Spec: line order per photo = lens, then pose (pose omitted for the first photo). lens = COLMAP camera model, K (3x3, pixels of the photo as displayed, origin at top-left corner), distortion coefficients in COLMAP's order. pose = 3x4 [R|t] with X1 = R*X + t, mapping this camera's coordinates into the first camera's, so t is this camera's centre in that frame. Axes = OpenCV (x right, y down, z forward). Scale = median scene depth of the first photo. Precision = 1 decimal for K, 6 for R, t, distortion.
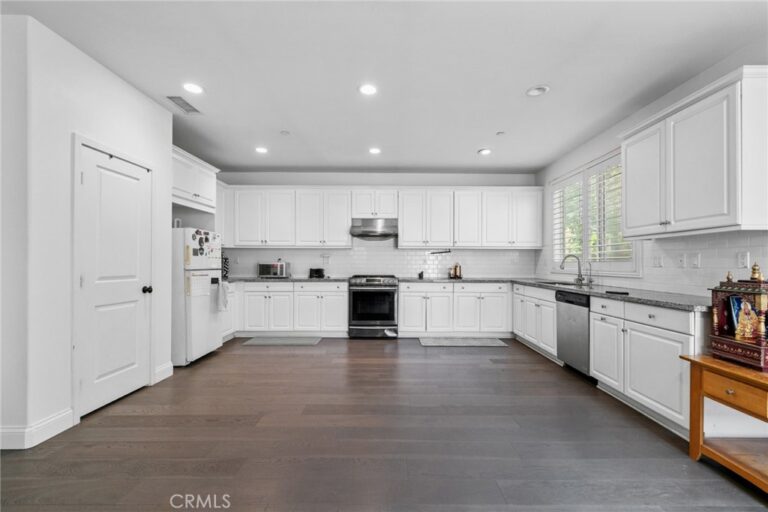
lens RADIAL K [[333.5, 0, 385.7], [0, 333.5, 264.3], [0, 0, 1]] dist [0.000667, -0.000053]
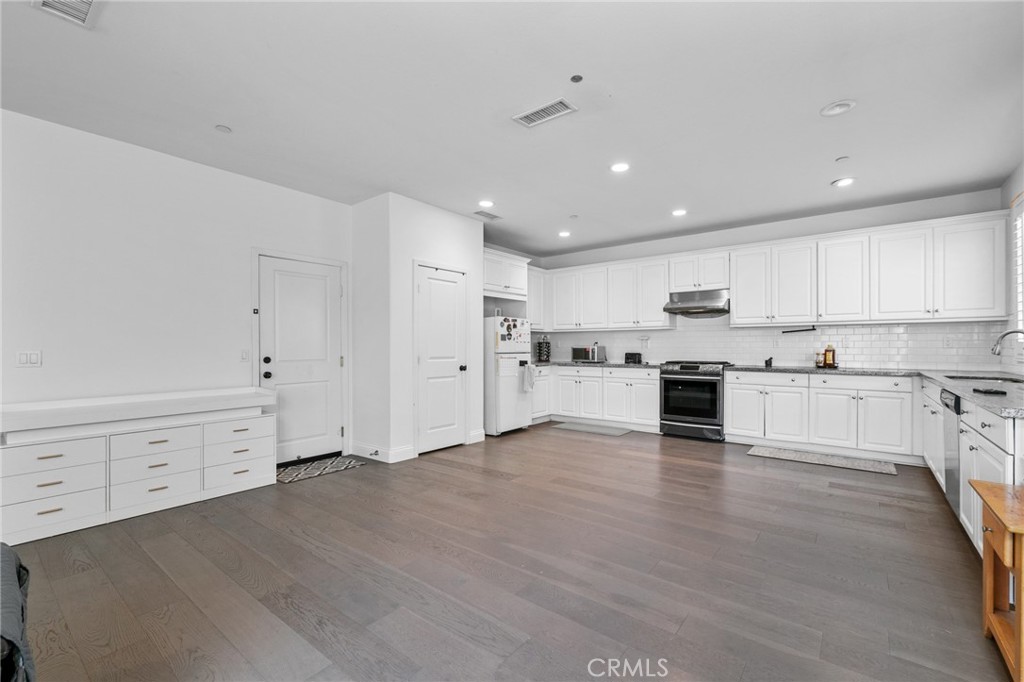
lens RADIAL K [[444.7, 0, 514.2], [0, 444.7, 352.1], [0, 0, 1]] dist [0.000667, -0.000053]
pose [[0.779583, 0.002869, -0.626293, 0.315178], [0.001391, 0.999979, 0.006313, 0.002975], [0.626298, -0.005793, 0.779562, -0.124161]]
